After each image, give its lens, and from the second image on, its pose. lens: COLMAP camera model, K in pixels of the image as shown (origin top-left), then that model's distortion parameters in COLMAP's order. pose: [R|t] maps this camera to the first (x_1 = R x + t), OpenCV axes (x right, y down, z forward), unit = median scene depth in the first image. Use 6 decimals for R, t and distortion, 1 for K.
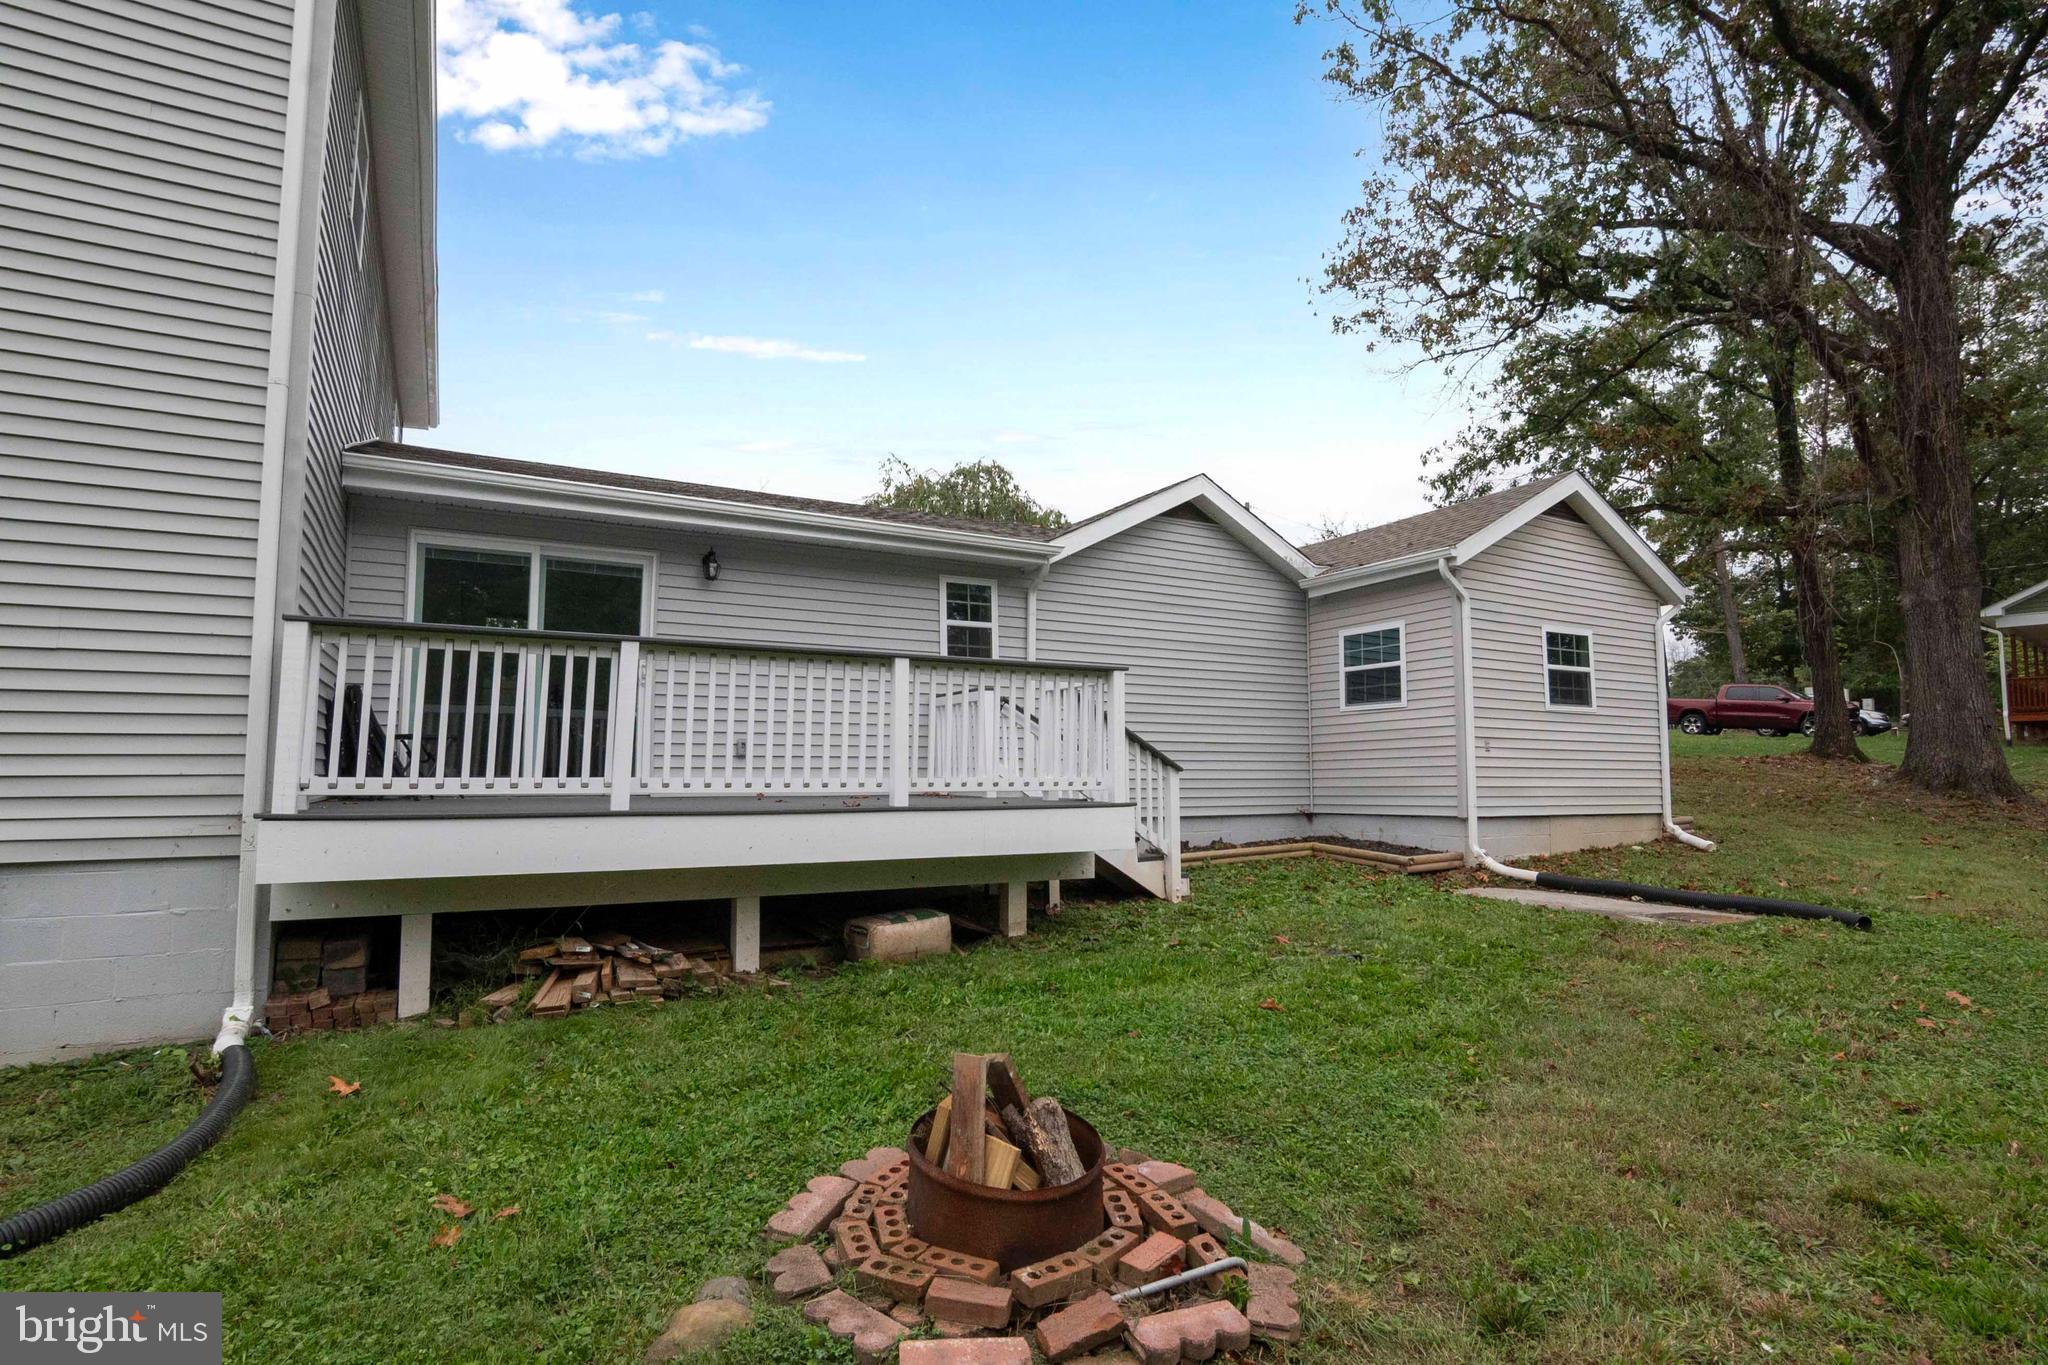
lens RADIAL K [[1012.5, 0, 1012.3], [0, 1012.5, 689.8], [0, 0, 1]] dist [-0.034325, 0.012349]
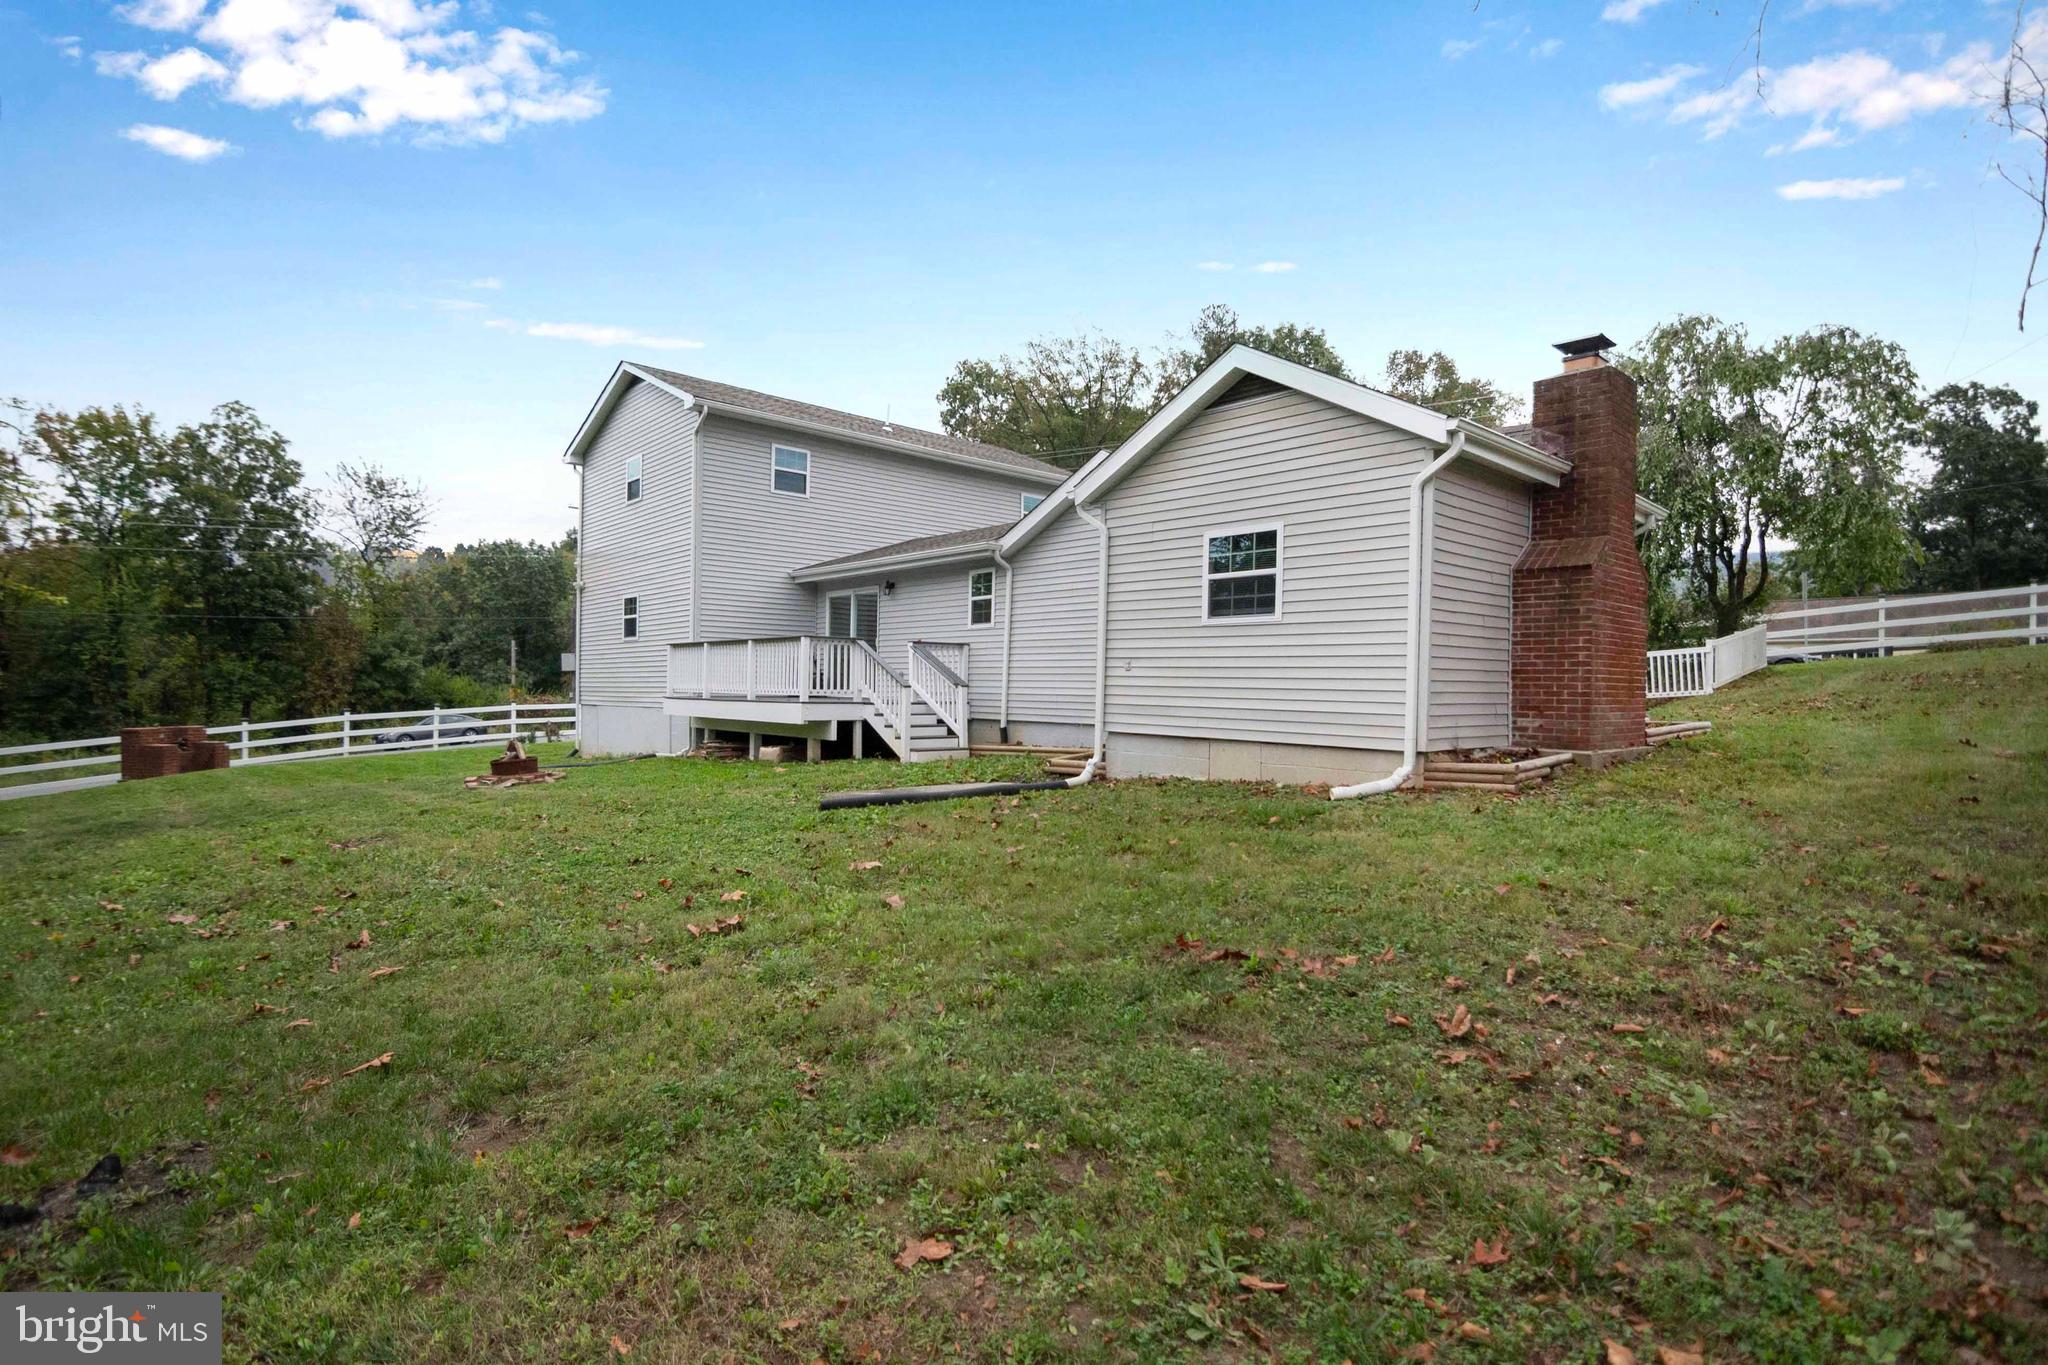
lens RADIAL K [[1012.5, 0, 1012.3], [0, 1012.5, 689.8], [0, 0, 1]] dist [-0.034325, 0.012349]
pose [[0.214368, 0.001466, -0.976752, 1.577148], [0.066415, 0.997663, 0.016074, 0.059795], [0.974492, -0.068317, 0.213769, 0.699327]]
